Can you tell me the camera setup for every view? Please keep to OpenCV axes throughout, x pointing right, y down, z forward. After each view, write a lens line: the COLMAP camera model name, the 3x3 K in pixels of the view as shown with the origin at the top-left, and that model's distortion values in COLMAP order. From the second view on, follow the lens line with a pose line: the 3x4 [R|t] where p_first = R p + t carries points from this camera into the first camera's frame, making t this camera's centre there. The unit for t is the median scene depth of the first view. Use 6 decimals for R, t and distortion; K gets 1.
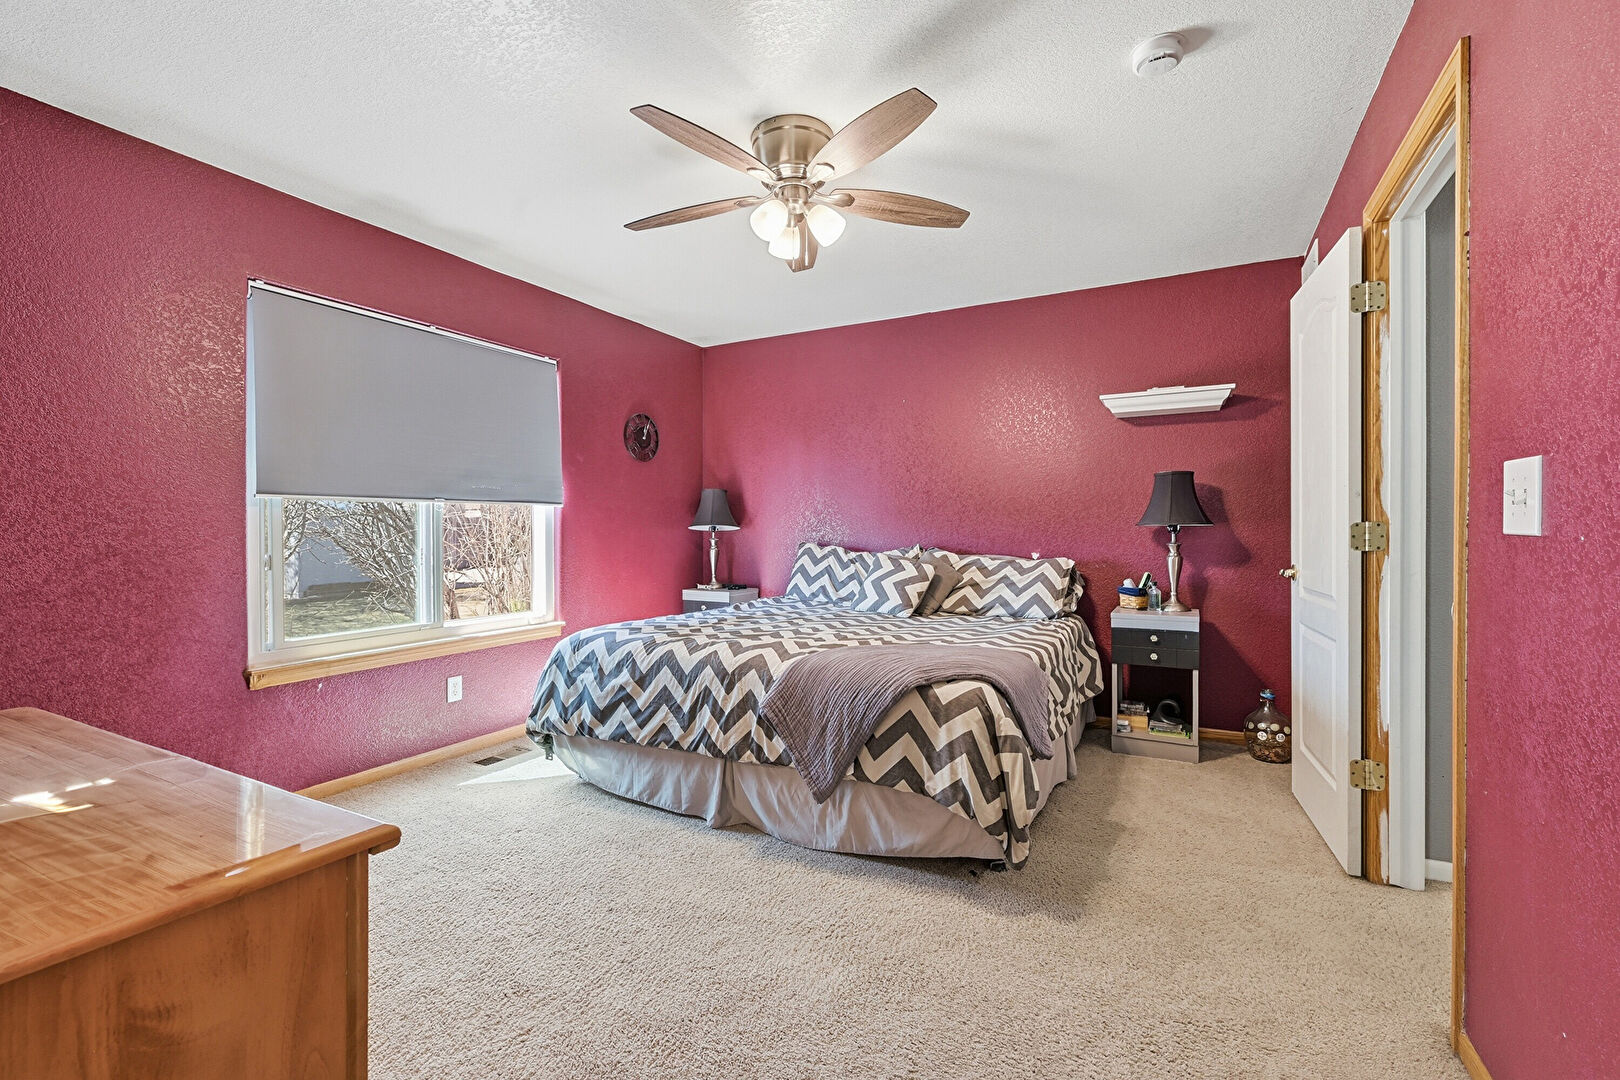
lens RADIAL K [[703.6, 0, 816.2], [0, 703.6, 532.3], [0, 0, 1]] dist [0.000355, -0.000519]
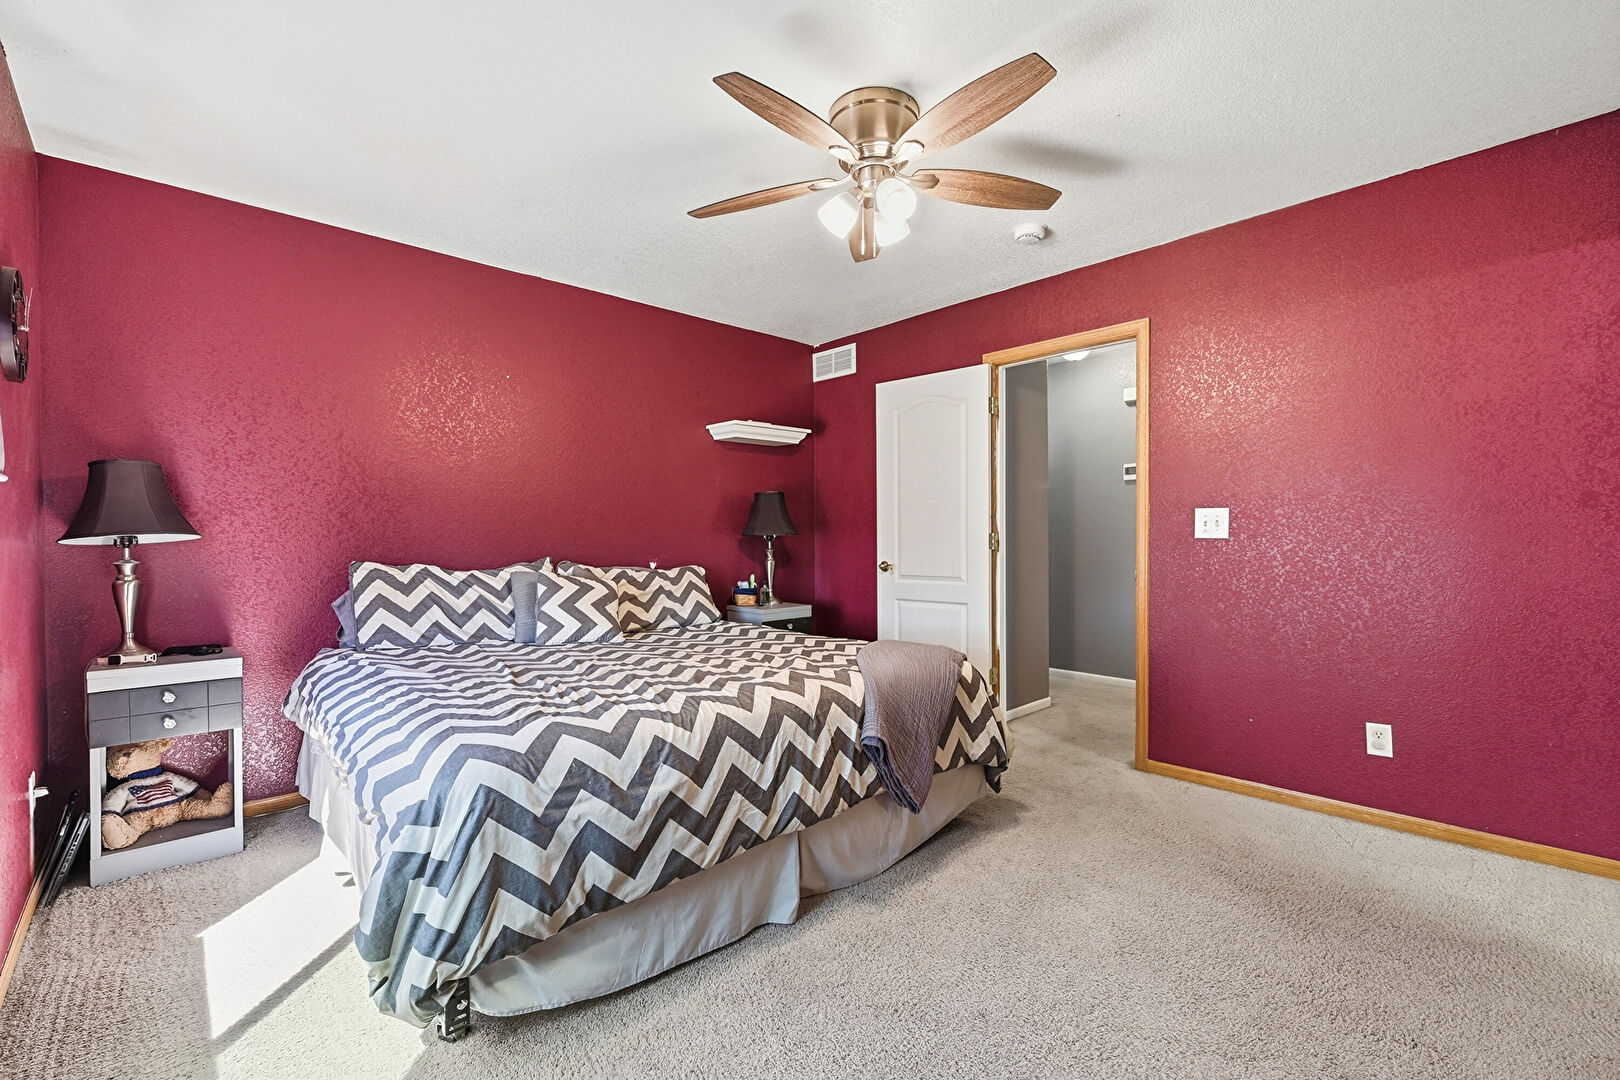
lens RADIAL K [[703.6, 0, 816.6], [0, 703.6, 544.2], [0, 0, 1]] dist [0.000355, -0.000519]
pose [[0.316568, -0.011614, 0.948499, -0.825650], [0.008338, 0.999920, 0.009461, -0.006337], [-0.948533, 0.004913, 0.316640, 0.683197]]
